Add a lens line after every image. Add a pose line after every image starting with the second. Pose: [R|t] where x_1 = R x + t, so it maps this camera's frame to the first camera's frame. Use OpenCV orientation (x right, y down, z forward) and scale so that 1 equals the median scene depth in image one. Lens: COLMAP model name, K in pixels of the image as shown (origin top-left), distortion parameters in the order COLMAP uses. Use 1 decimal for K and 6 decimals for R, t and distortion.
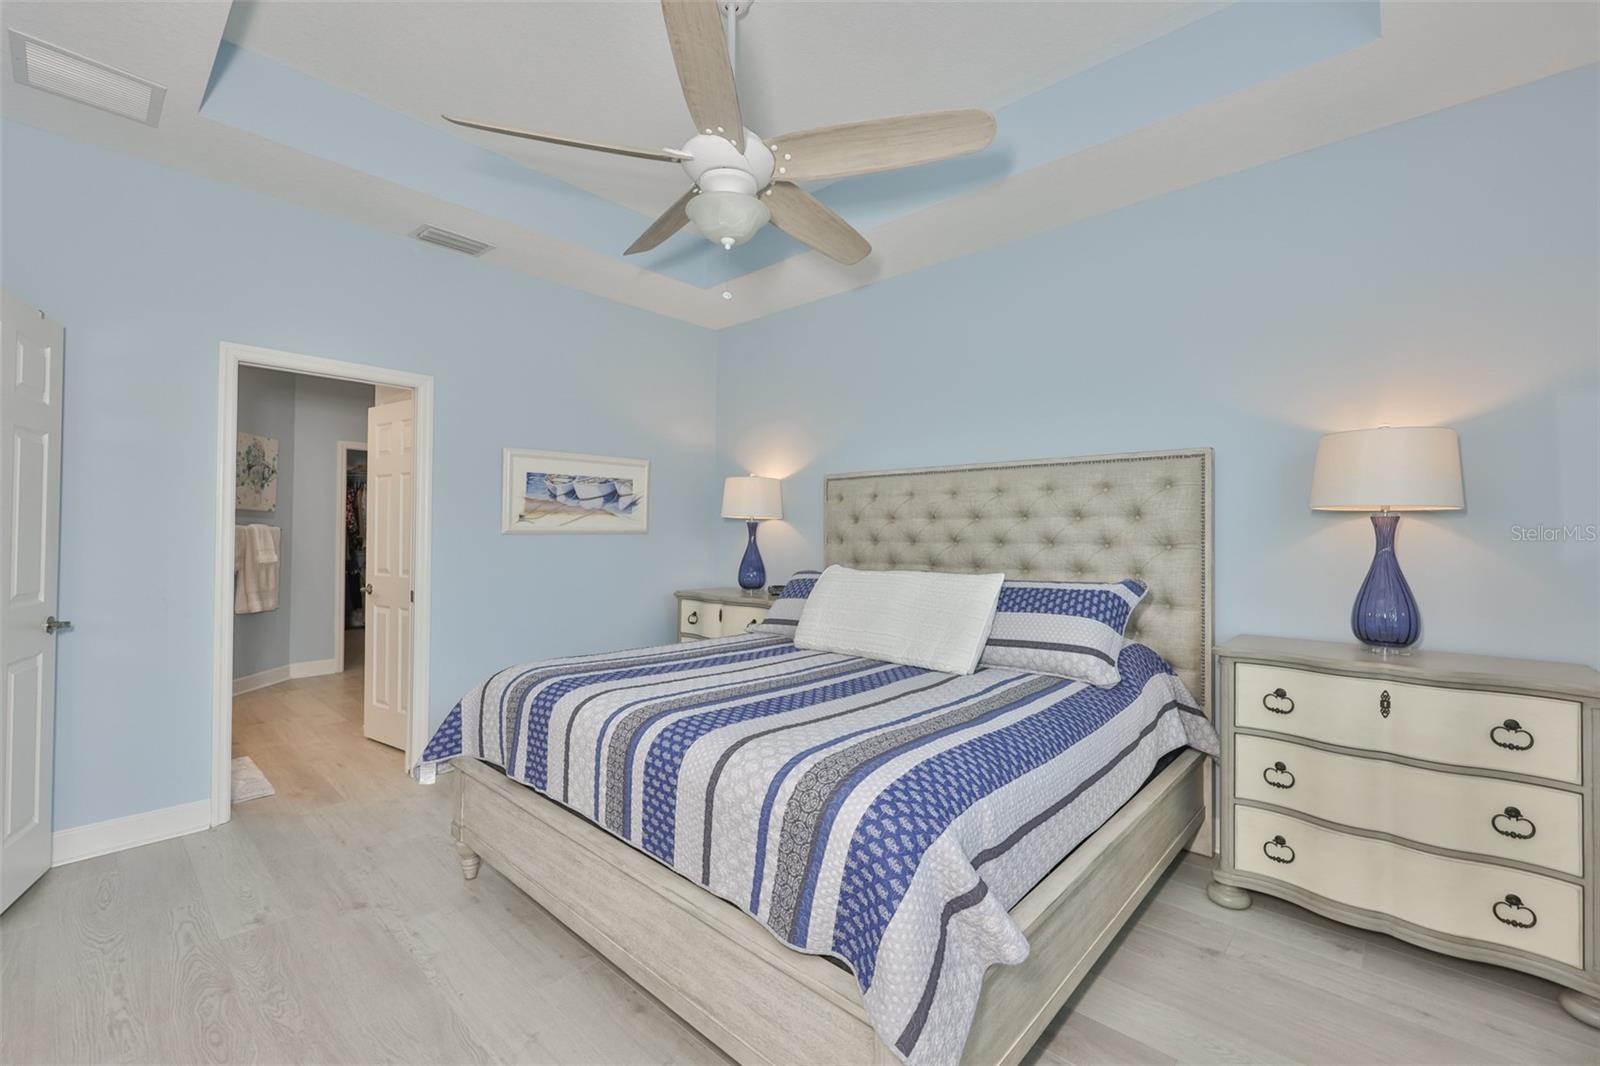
lens RADIAL K [[680.2, 0, 809.4], [0, 680.2, 530.4], [0, 0, 1]] dist [-0.004787, 0.001593]
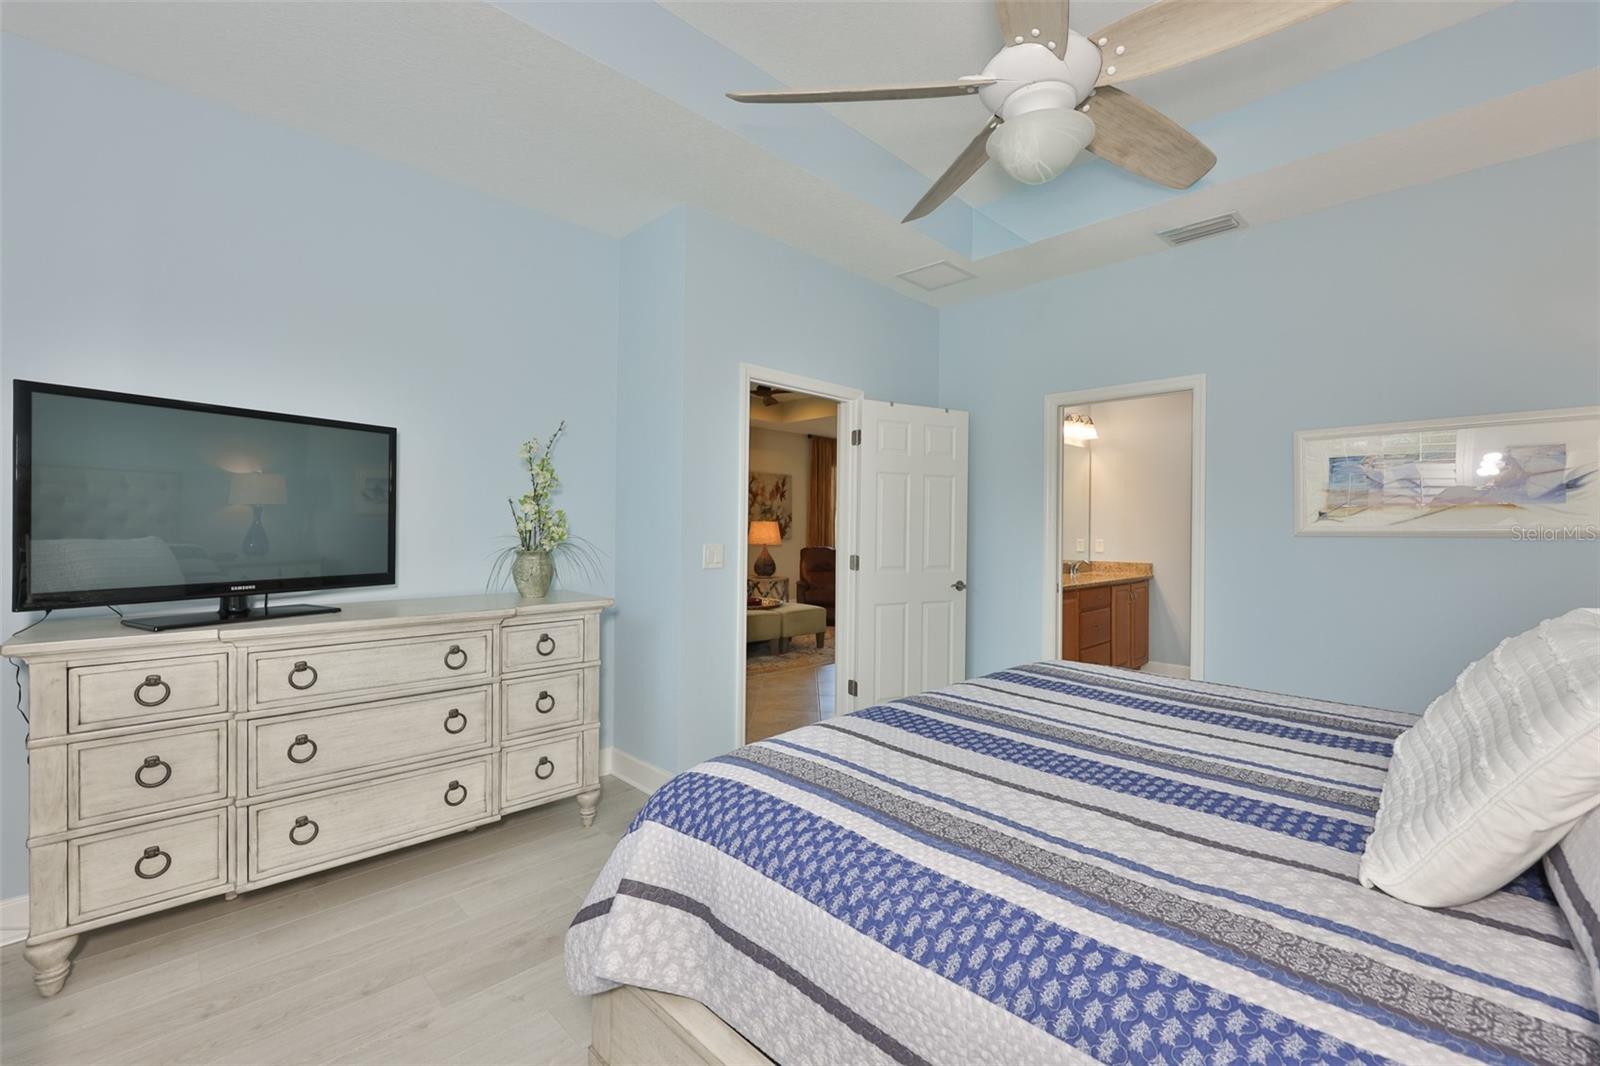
lens RADIAL K [[680.2, 0, 805.8], [0, 680.2, 530.8], [0, 0, 1]] dist [-0.004787, 0.001593]
pose [[-0.041100, -0.004181, -0.999146, 0.590510], [-0.003585, 0.999985, -0.004037, 0.007359], [0.999149, 0.003416, -0.041115, 0.629167]]
